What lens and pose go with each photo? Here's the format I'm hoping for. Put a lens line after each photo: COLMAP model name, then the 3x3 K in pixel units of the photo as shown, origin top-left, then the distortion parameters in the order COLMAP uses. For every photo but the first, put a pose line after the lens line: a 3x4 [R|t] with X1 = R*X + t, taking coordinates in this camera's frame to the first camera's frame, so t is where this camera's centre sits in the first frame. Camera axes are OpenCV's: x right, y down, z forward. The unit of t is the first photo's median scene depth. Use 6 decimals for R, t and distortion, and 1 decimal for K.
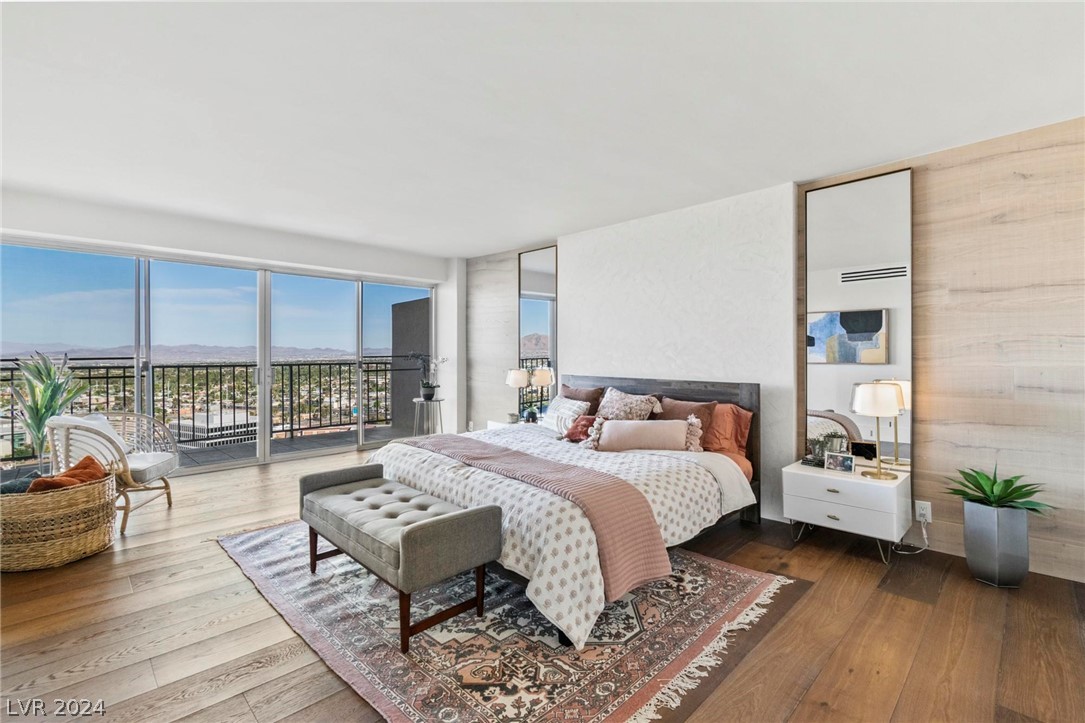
lens RADIAL K [[485.3, 0, 556.7], [0, 485.3, 351.3], [0, 0, 1]] dist [0.006419, -0.003334]
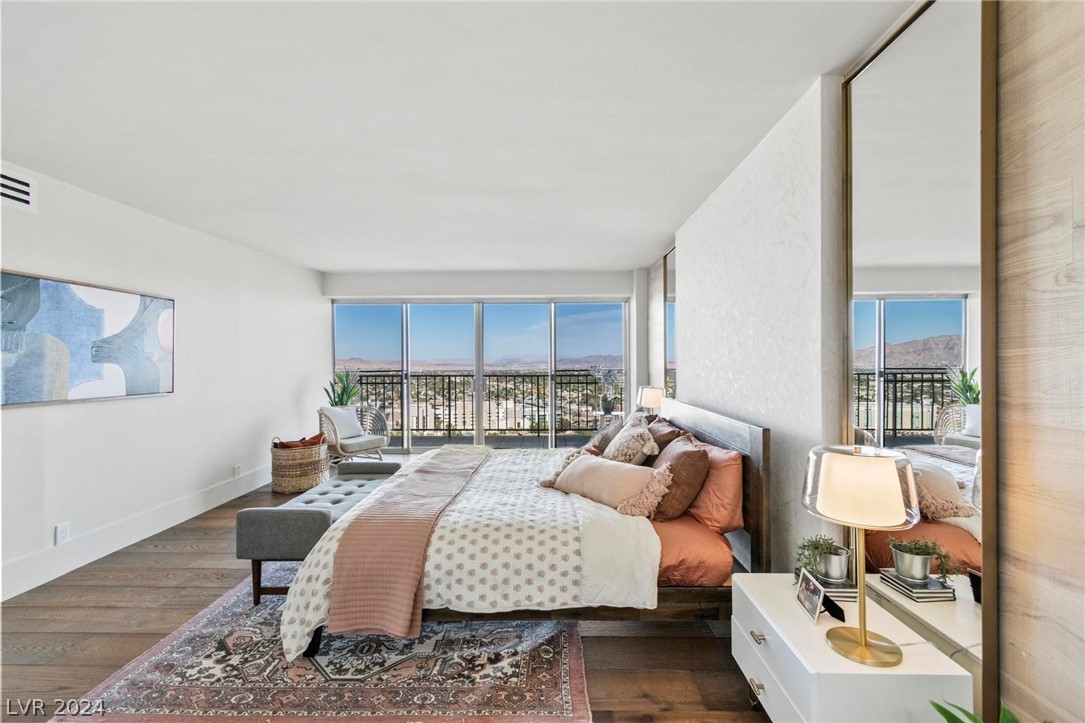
lens RADIAL K [[485.3, 0, 557.6], [0, 485.3, 359.7], [0, 0, 1]] dist [0.006419, -0.003334]
pose [[0.689207, -0.003487, -0.724556, 0.941903], [0.005304, 0.999986, 0.000232, -0.030453], [0.724545, -0.004002, 0.689216, 0.537126]]
